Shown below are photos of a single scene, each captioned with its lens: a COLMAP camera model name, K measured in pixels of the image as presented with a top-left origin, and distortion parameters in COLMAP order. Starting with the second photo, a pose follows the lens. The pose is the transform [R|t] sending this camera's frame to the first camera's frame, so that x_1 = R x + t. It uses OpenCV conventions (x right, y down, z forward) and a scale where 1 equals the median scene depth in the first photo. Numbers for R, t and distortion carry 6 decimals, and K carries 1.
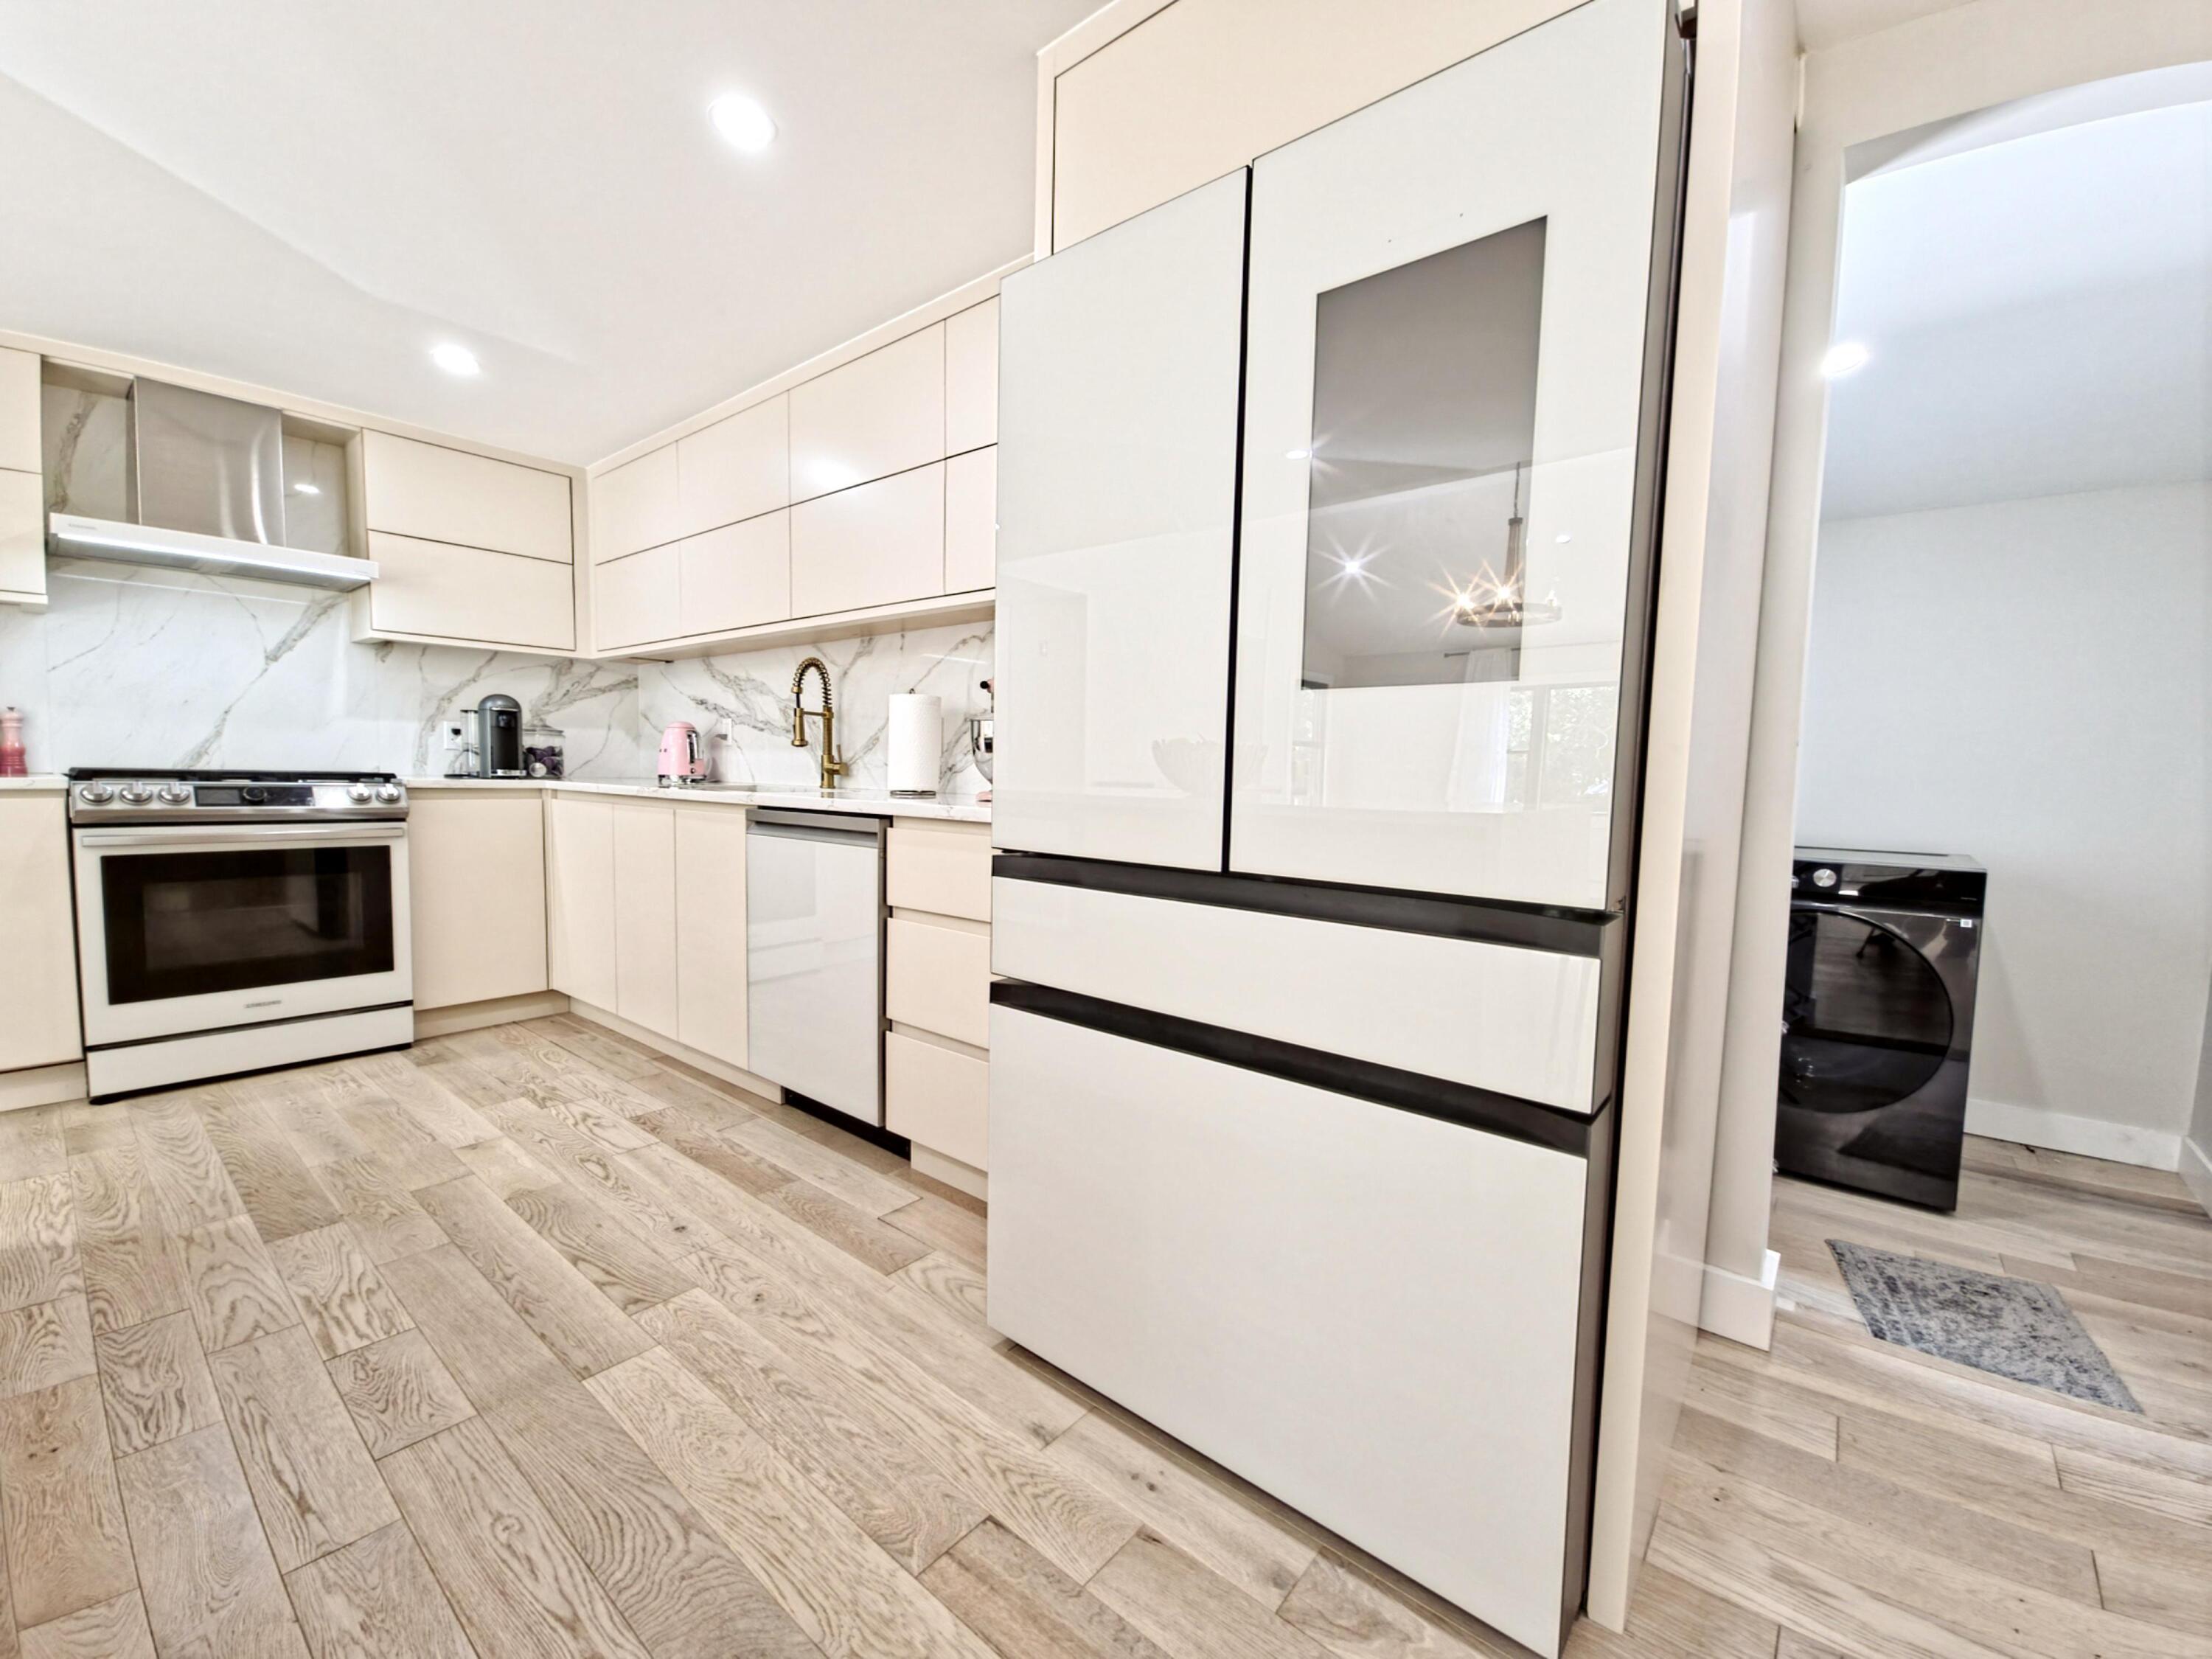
lens RADIAL K [[908.8, 0, 1095.7], [0, 908.8, 835.4], [0, 0, 1]] dist [0.012246, -0.006224]
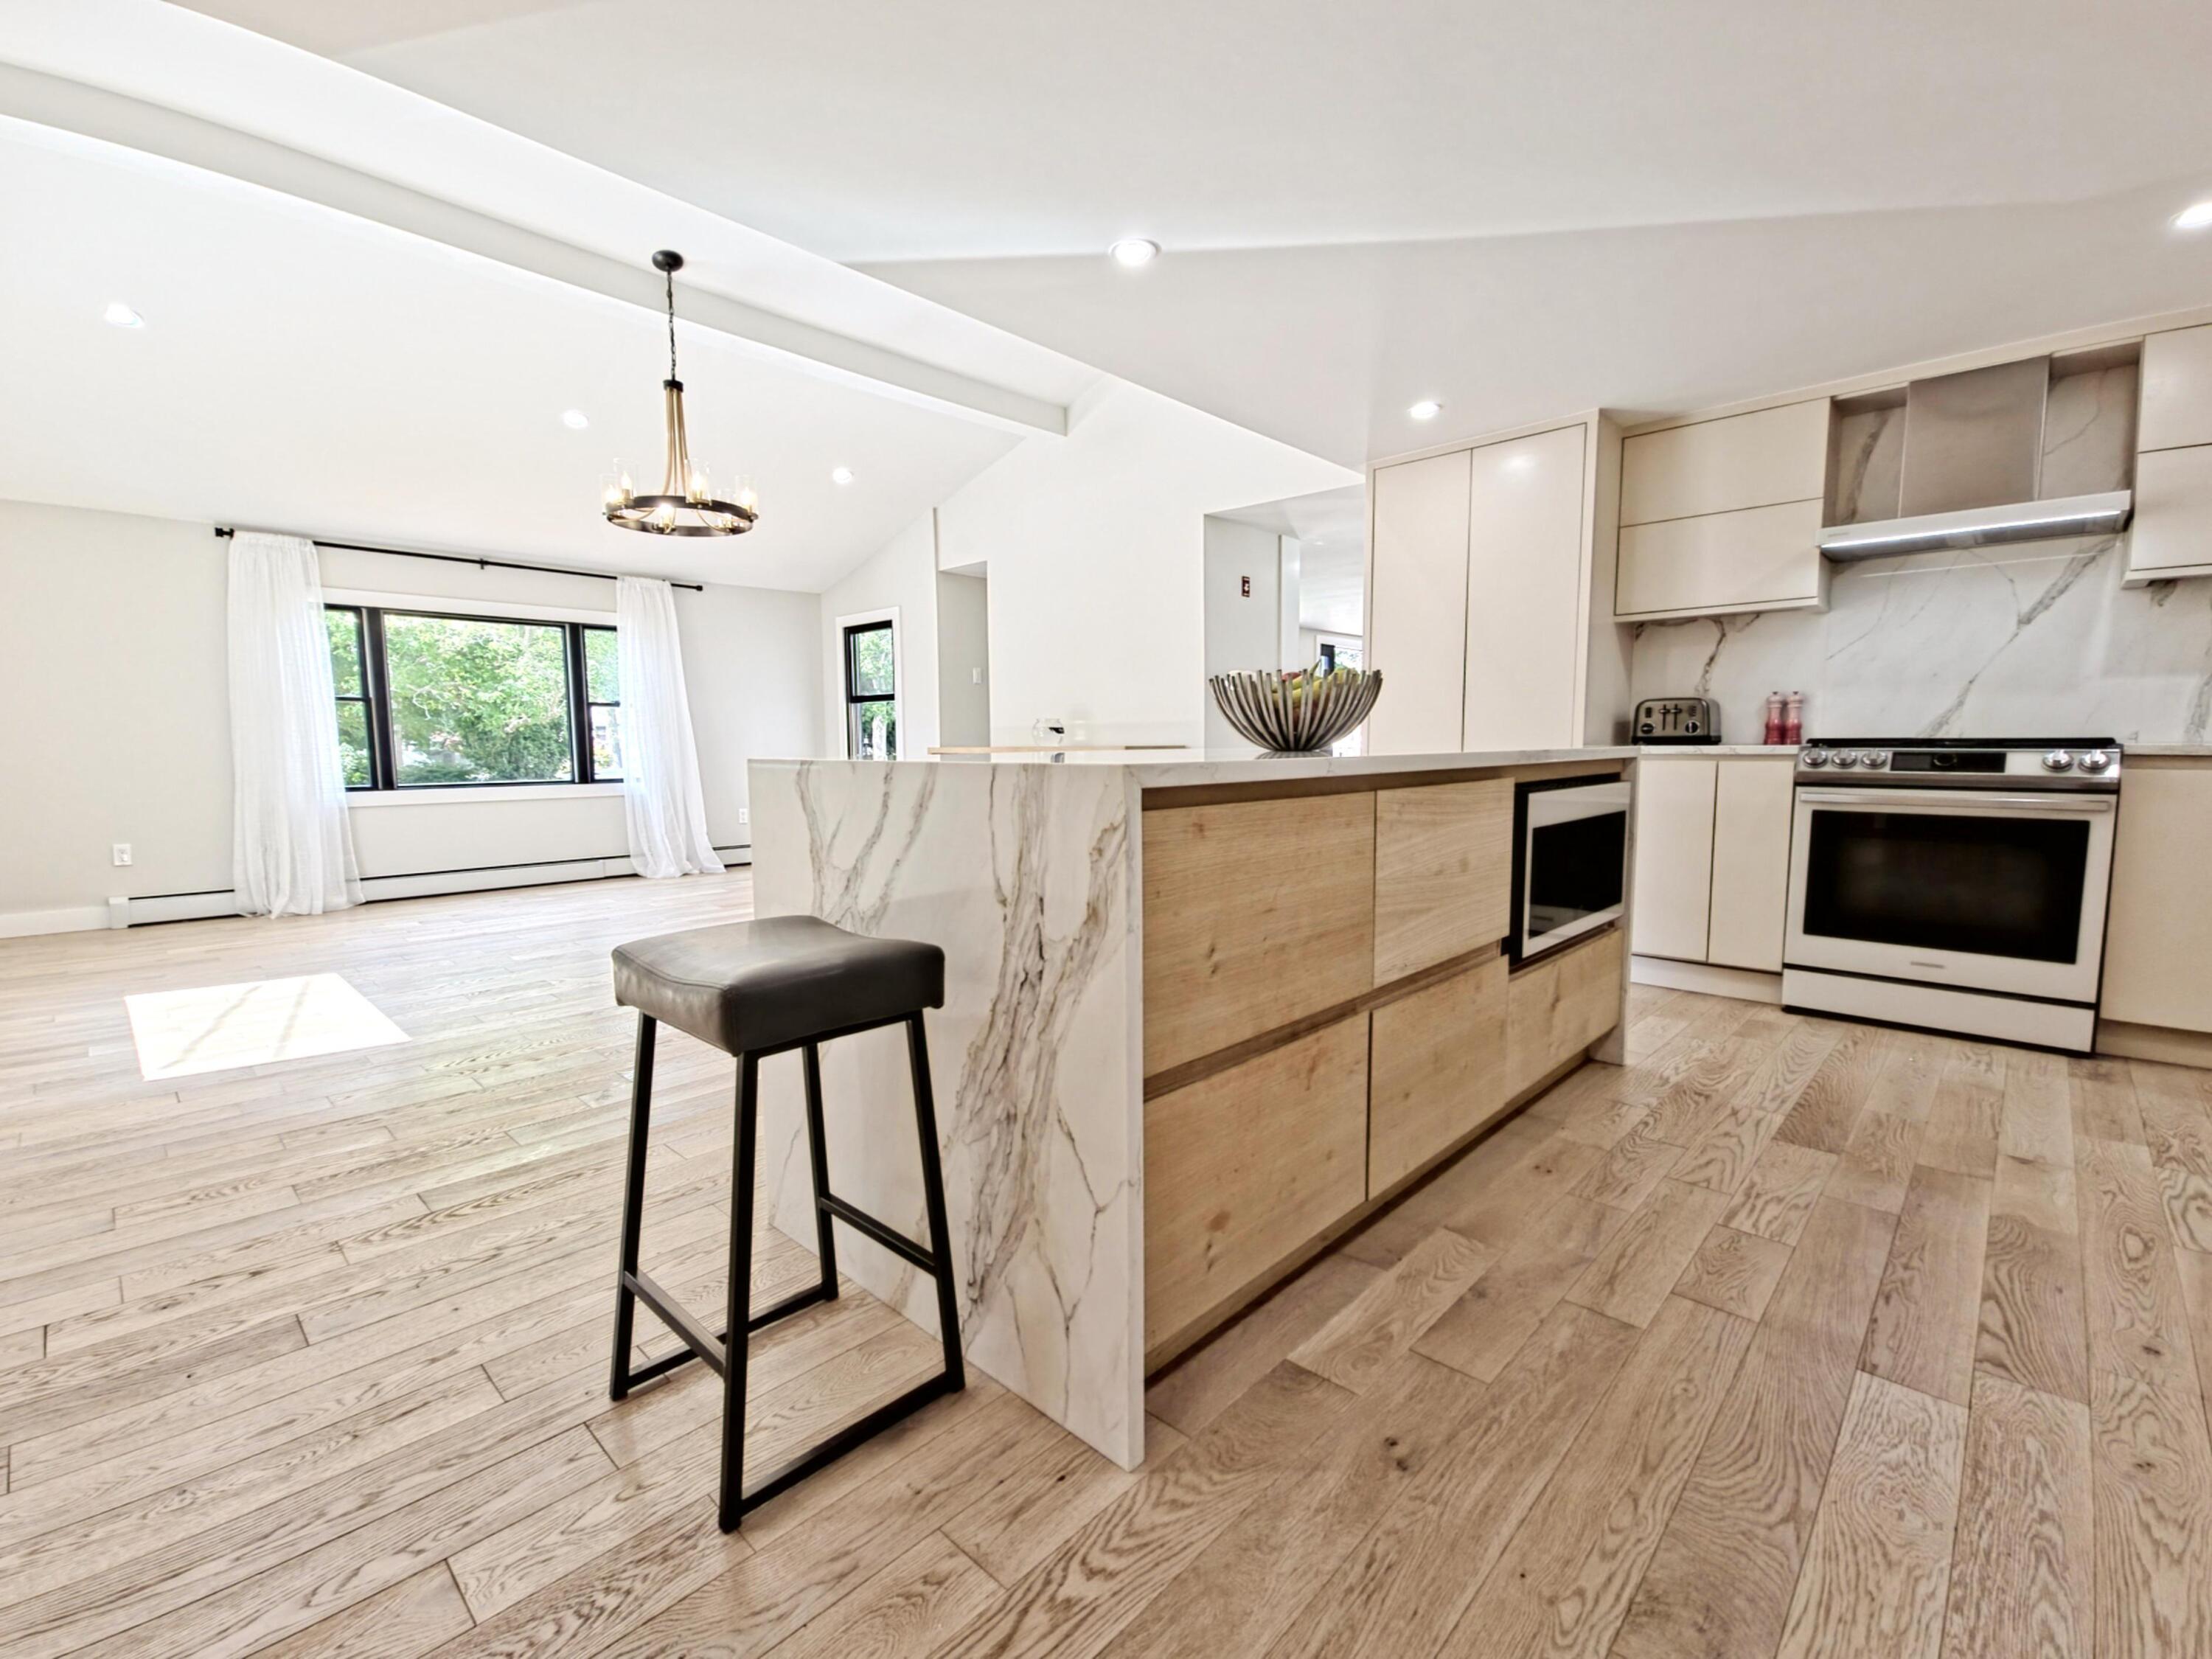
lens RADIAL K [[962.1, 0, 1101.7], [0, 962.1, 836.9], [0, 0, 1]] dist [0.011224, -0.004435]
pose [[-0.061641, 0.077100, -0.995116, 0.201826], [-0.065022, 0.994584, 0.081086, 0.012268], [0.995978, 0.069703, -0.056294, 0.116896]]
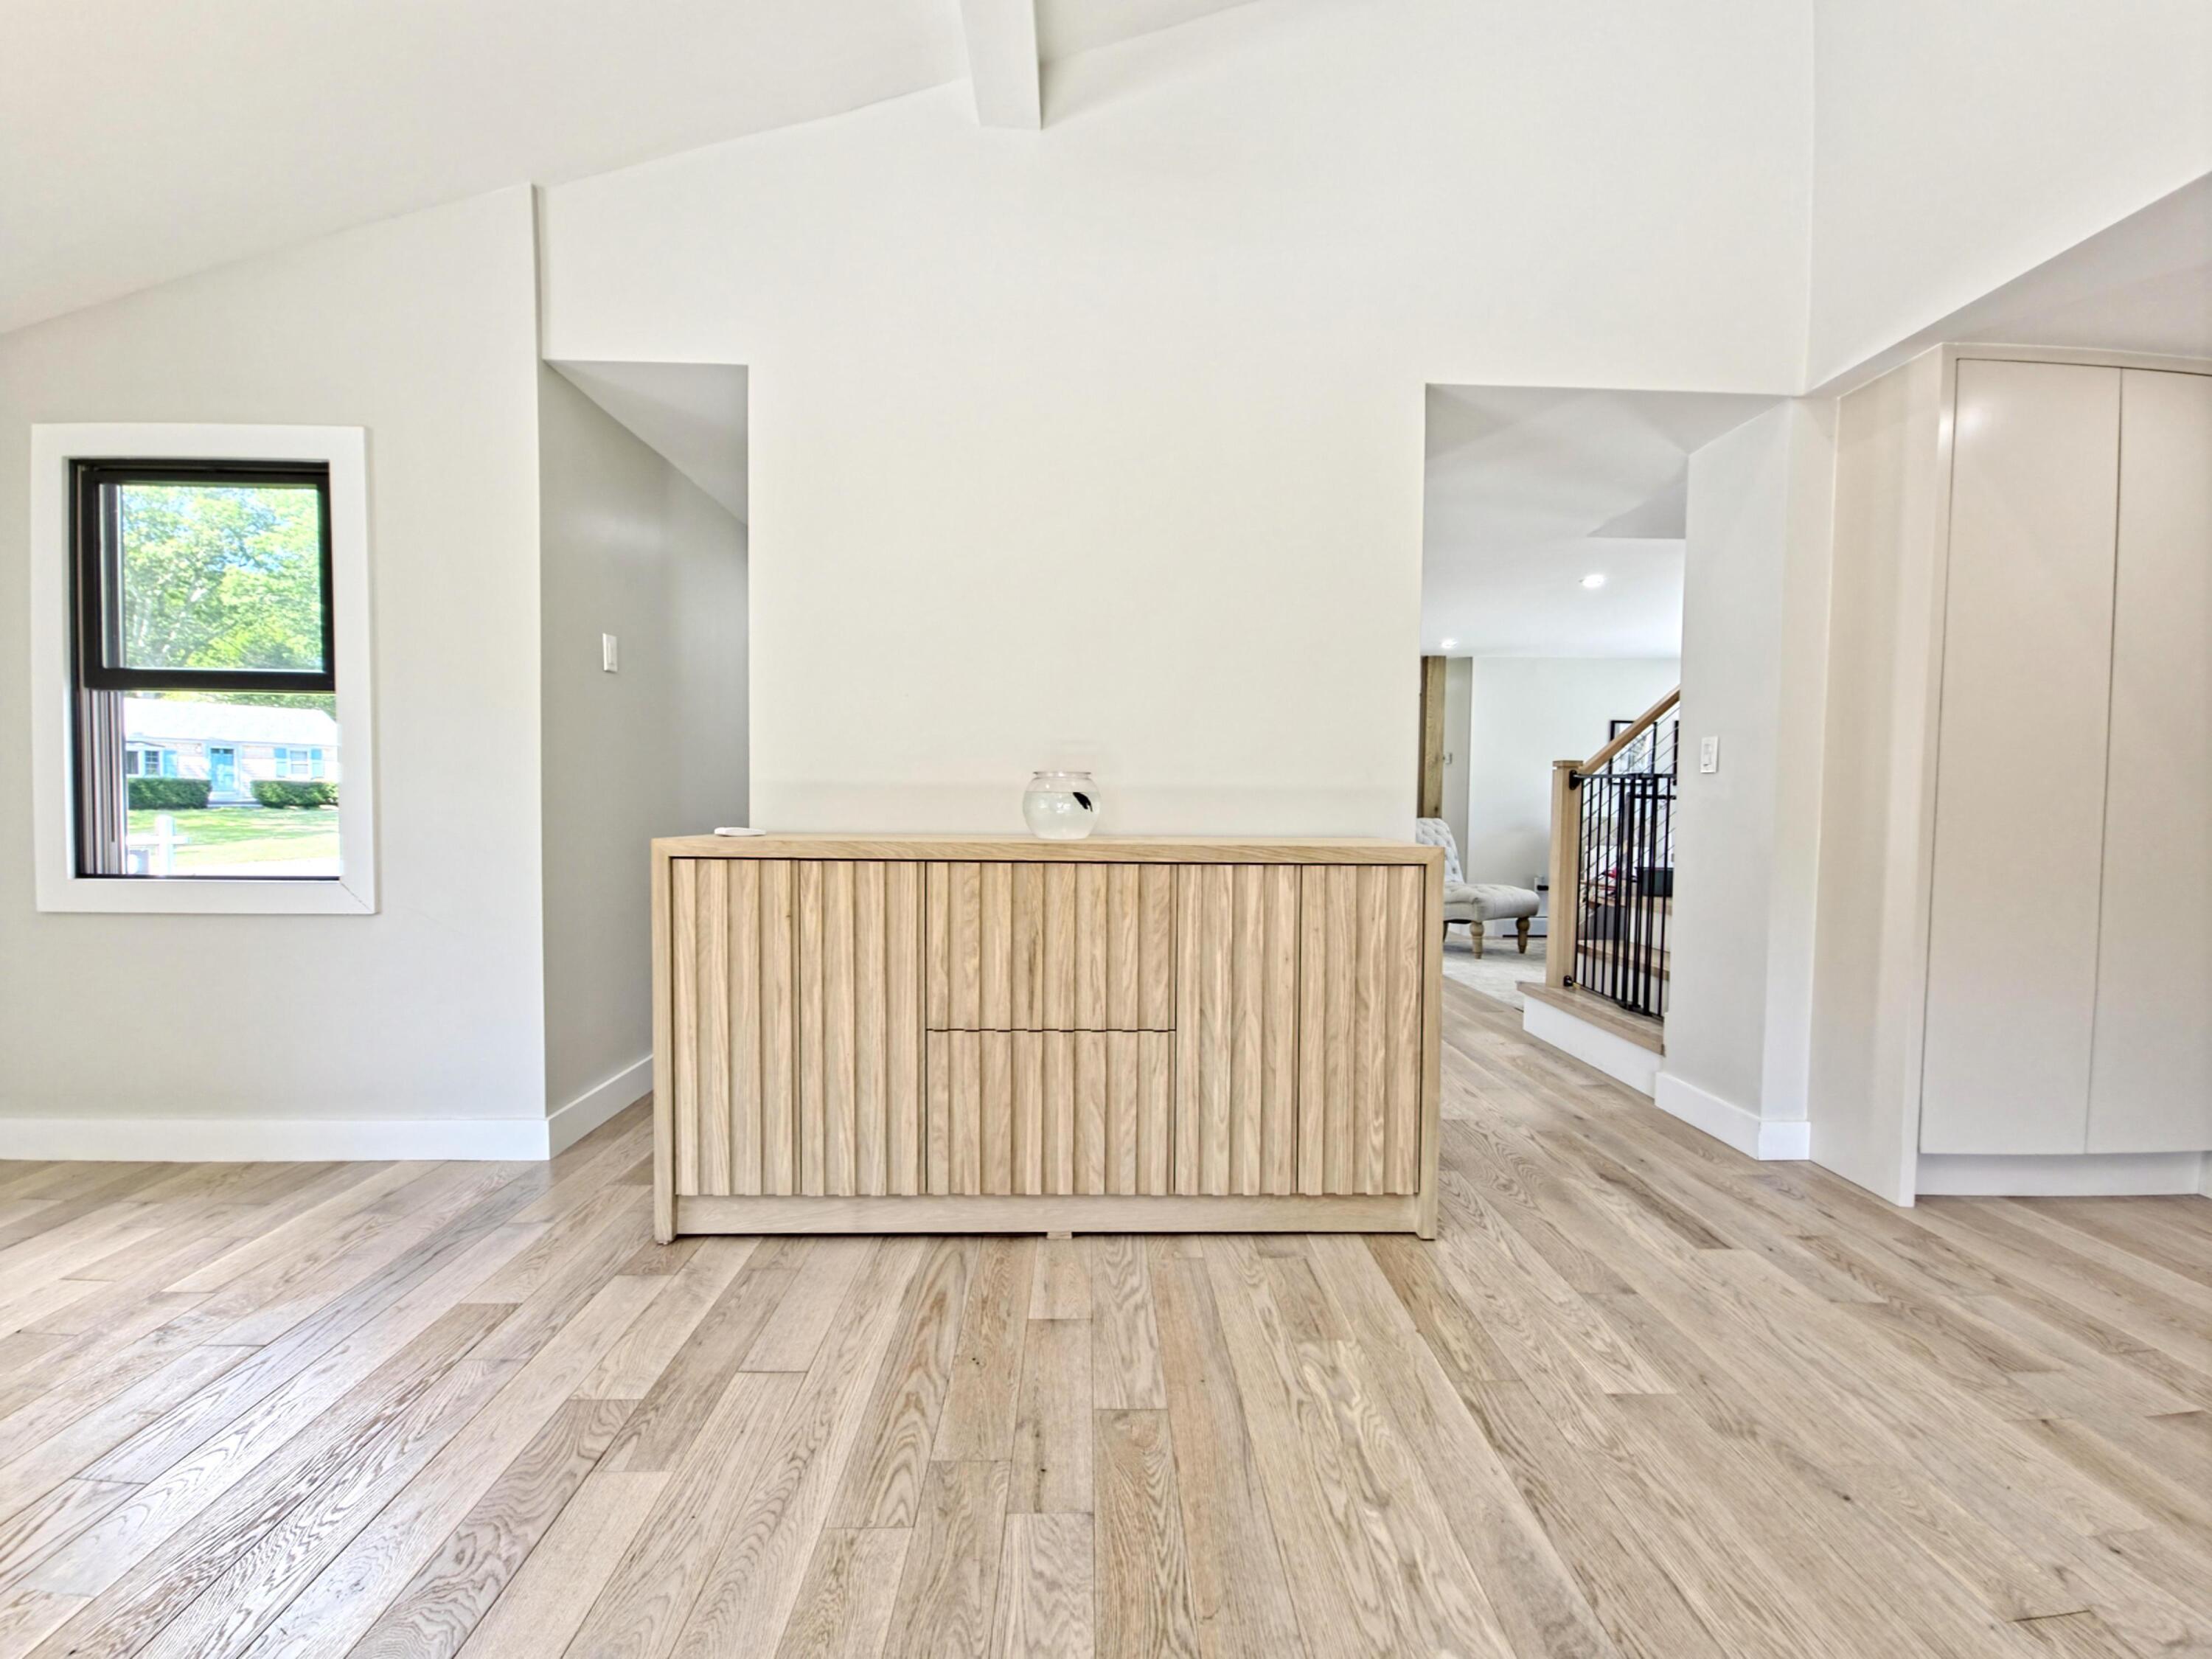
lens RADIAL K [[908.8, 0, 1111.4], [0, 908.8, 830.5], [0, 0, 1]] dist [0.012246, -0.006224]
pose [[0.666084, 0.016940, -0.745684, -1.163461], [-0.053784, 0.998230, -0.025366, 0.005656], [0.743935, 0.057002, 0.665816, -0.589067]]
